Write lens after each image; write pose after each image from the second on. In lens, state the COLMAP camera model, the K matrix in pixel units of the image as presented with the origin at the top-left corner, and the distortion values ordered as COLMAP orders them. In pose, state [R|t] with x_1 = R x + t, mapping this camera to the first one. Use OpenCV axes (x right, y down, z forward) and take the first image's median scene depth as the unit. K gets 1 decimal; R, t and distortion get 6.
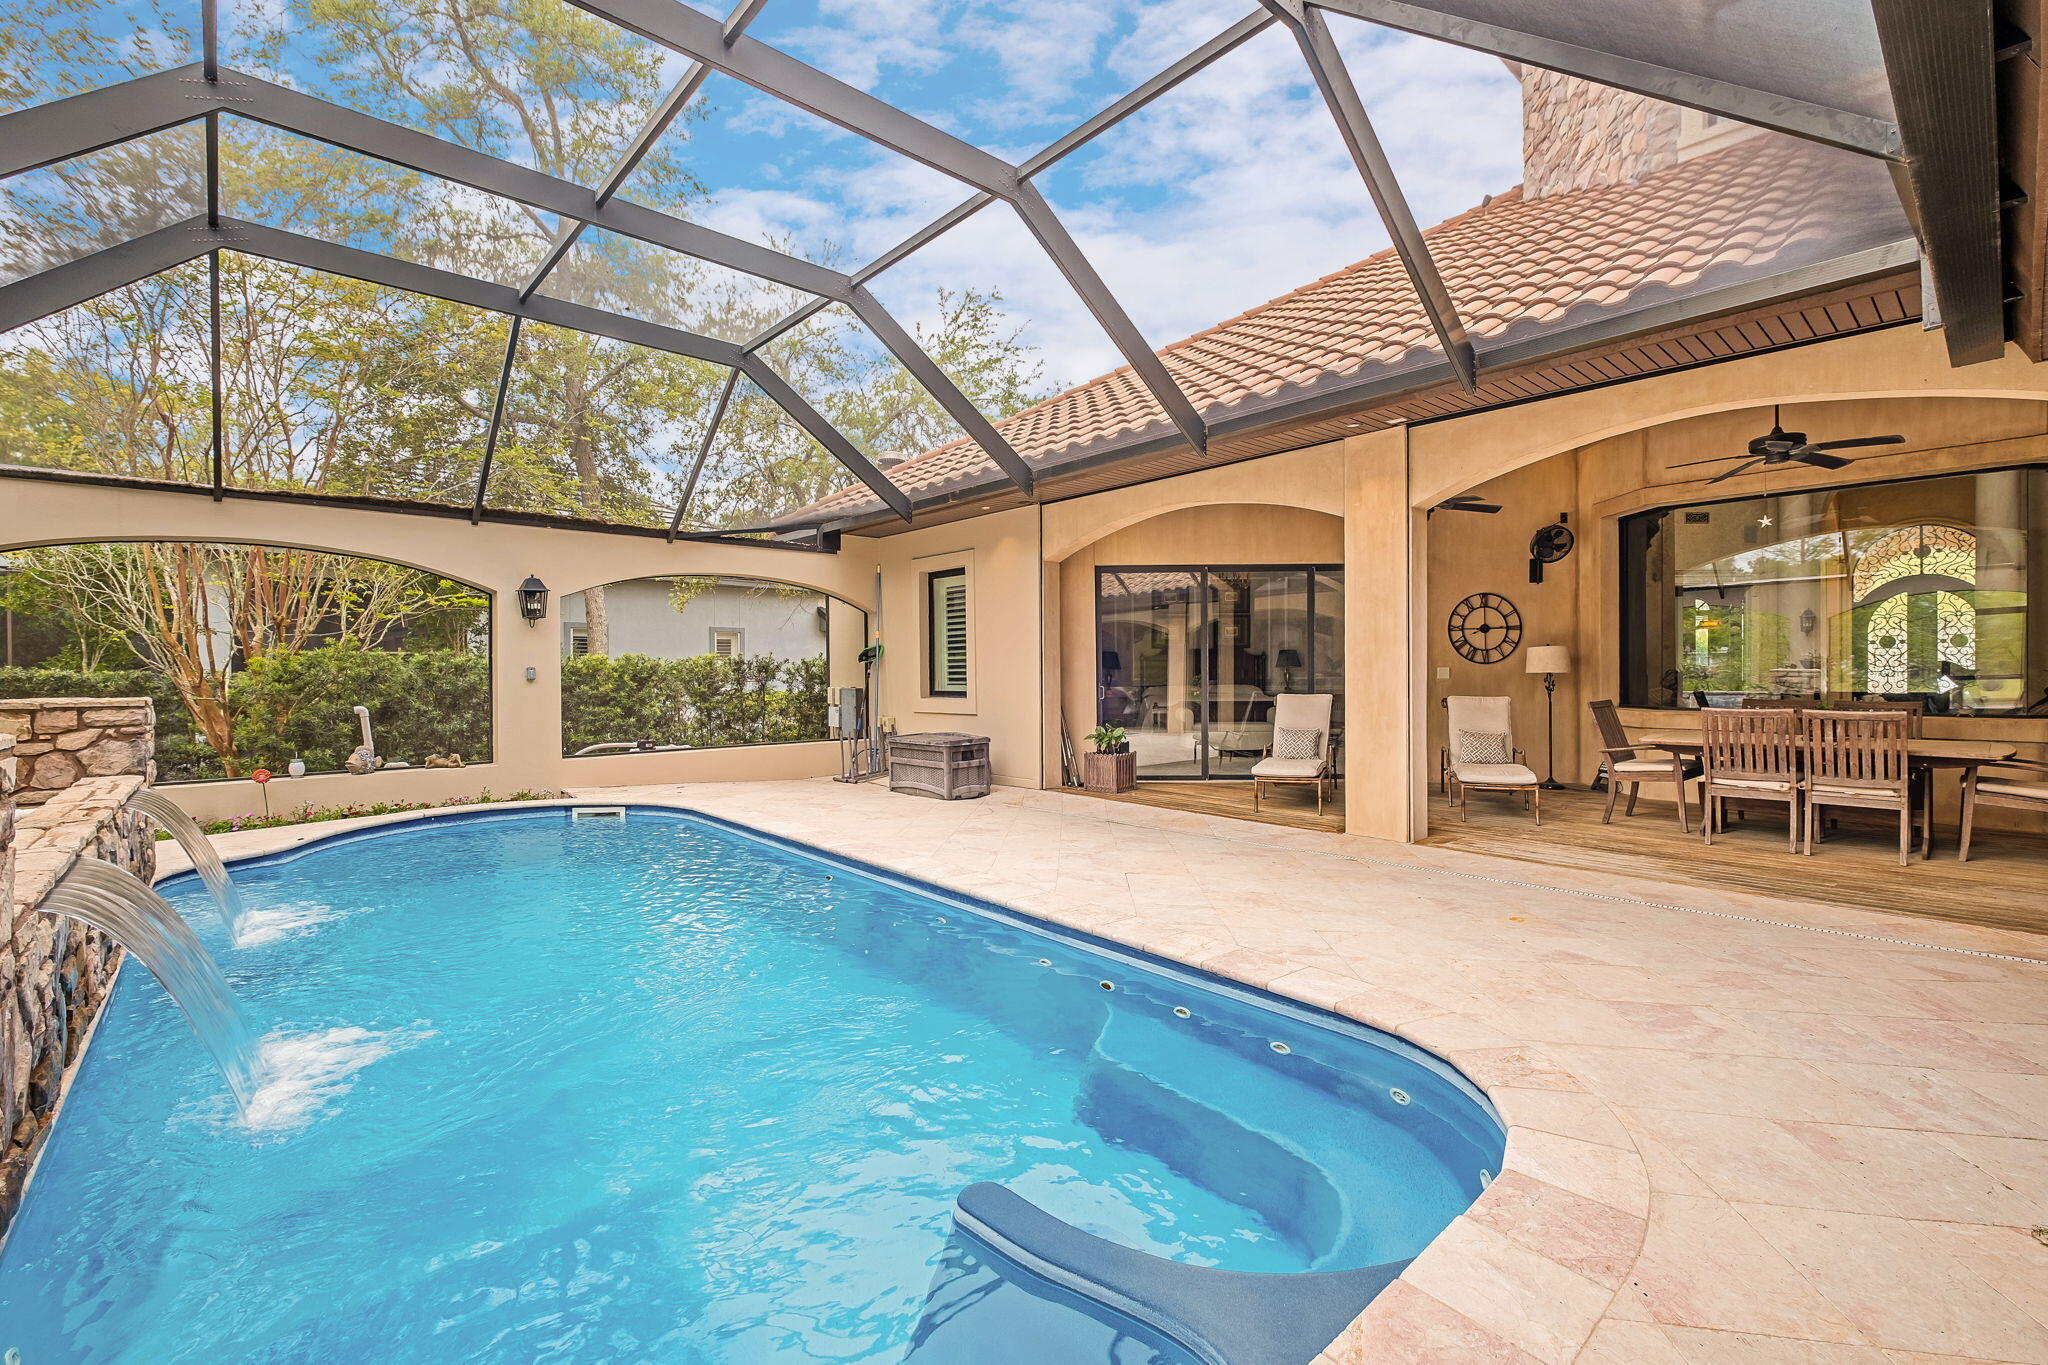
lens RADIAL K [[897.3, 0, 1034.1], [0, 897.3, 673.4], [0, 0, 1]] dist [0.009241, -0.000362]
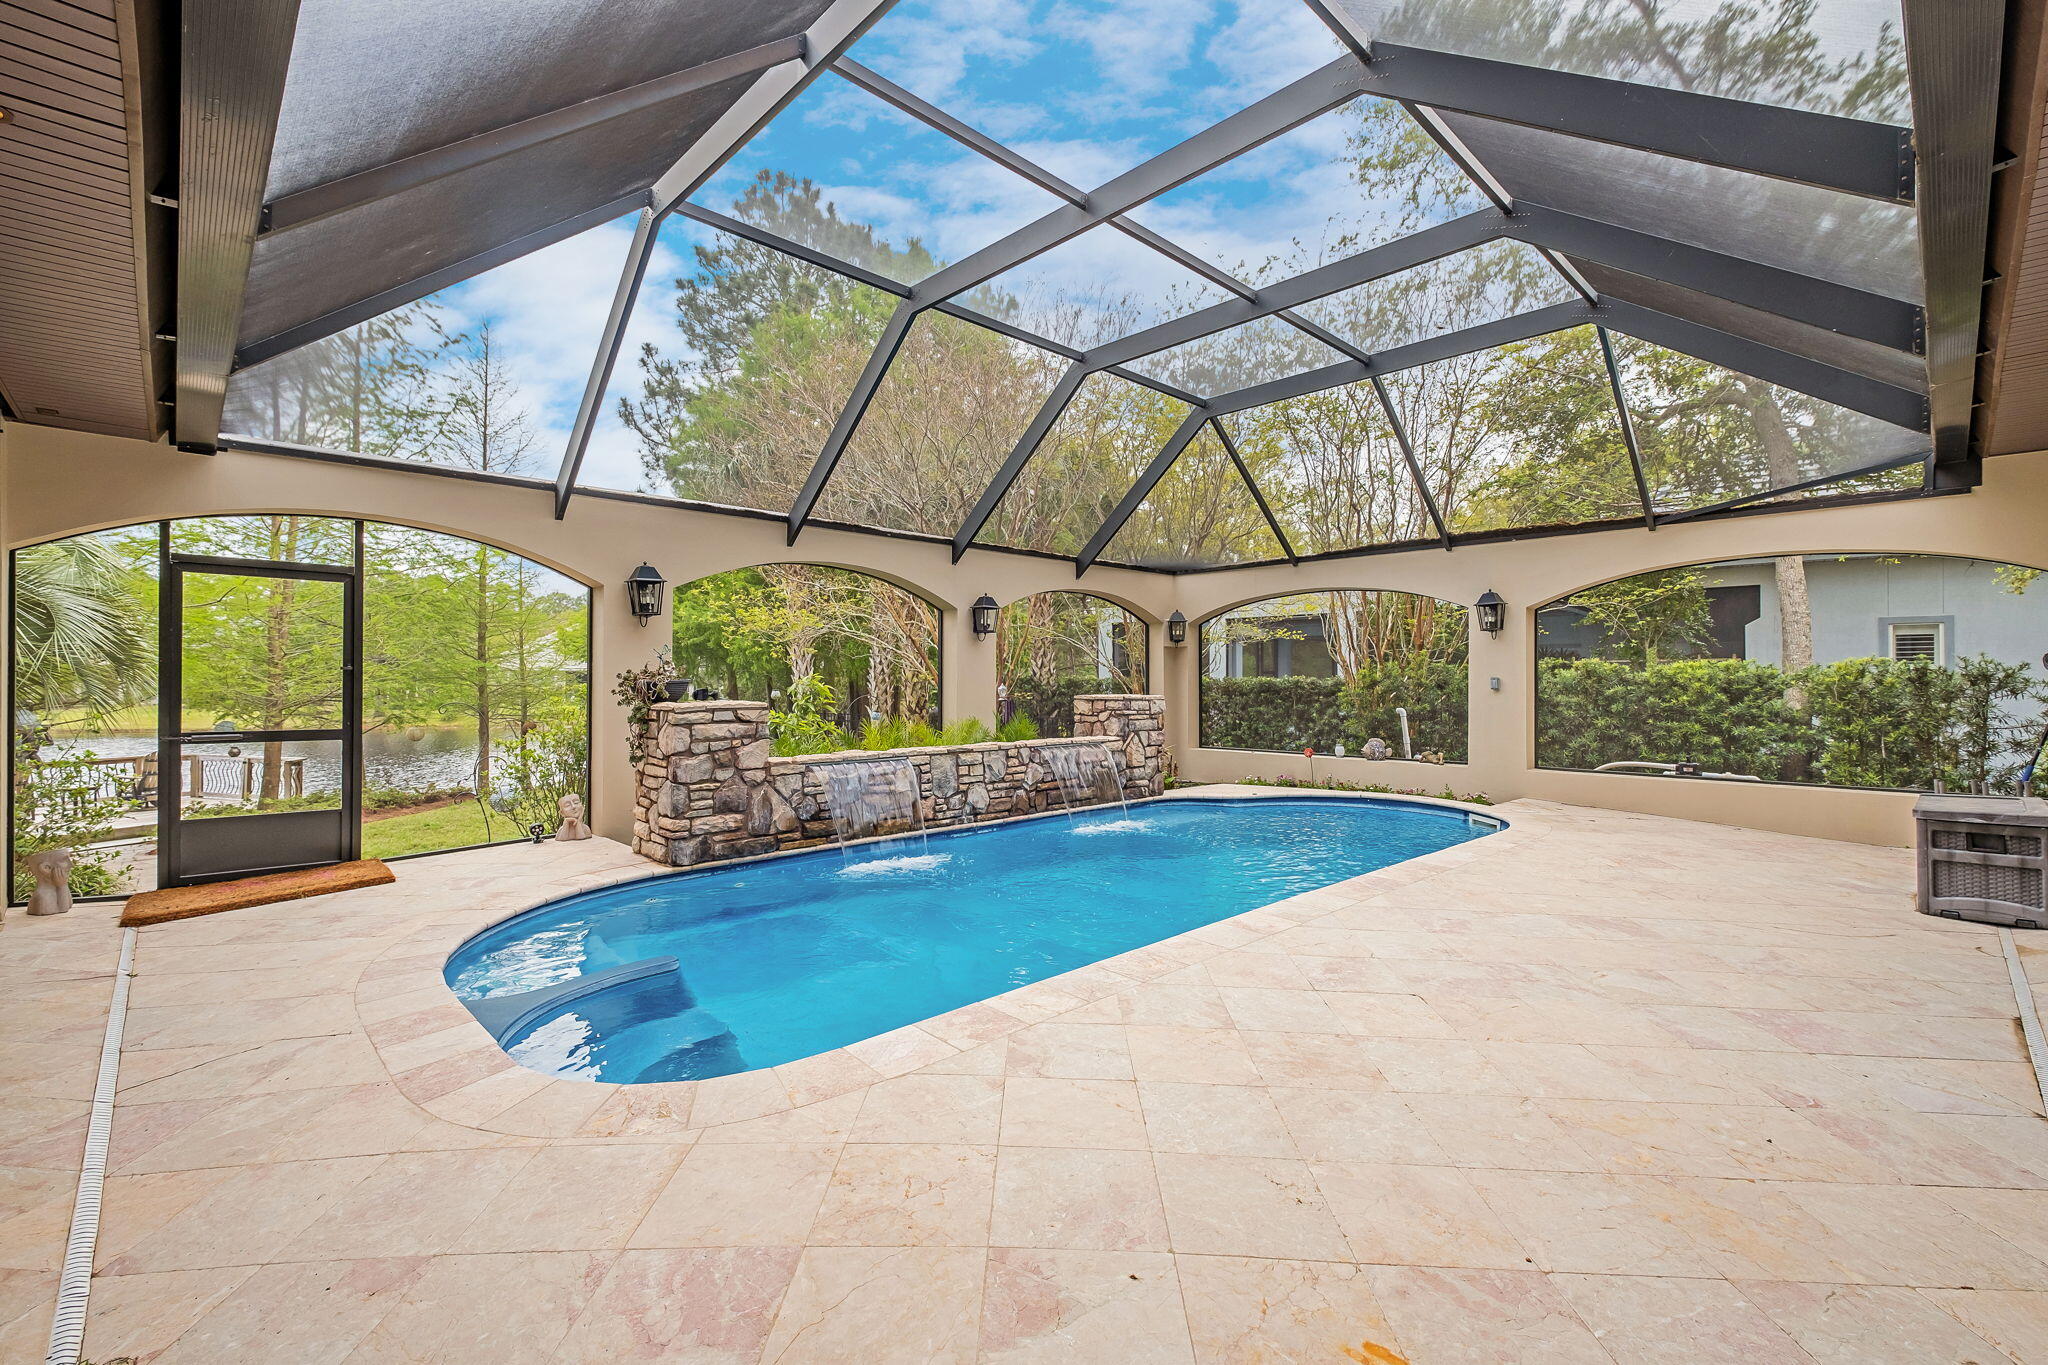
lens RADIAL K [[885.3, 0, 1024.0], [0, 885.3, 682.5], [0, 0, 1]] dist [-0.001335, 0.000025]
pose [[0.024799, 0.008066, -0.999660, 0.446727], [-0.003751, 0.999961, 0.007975, -0.006901], [0.999685, 0.003552, 0.024829, 0.415494]]
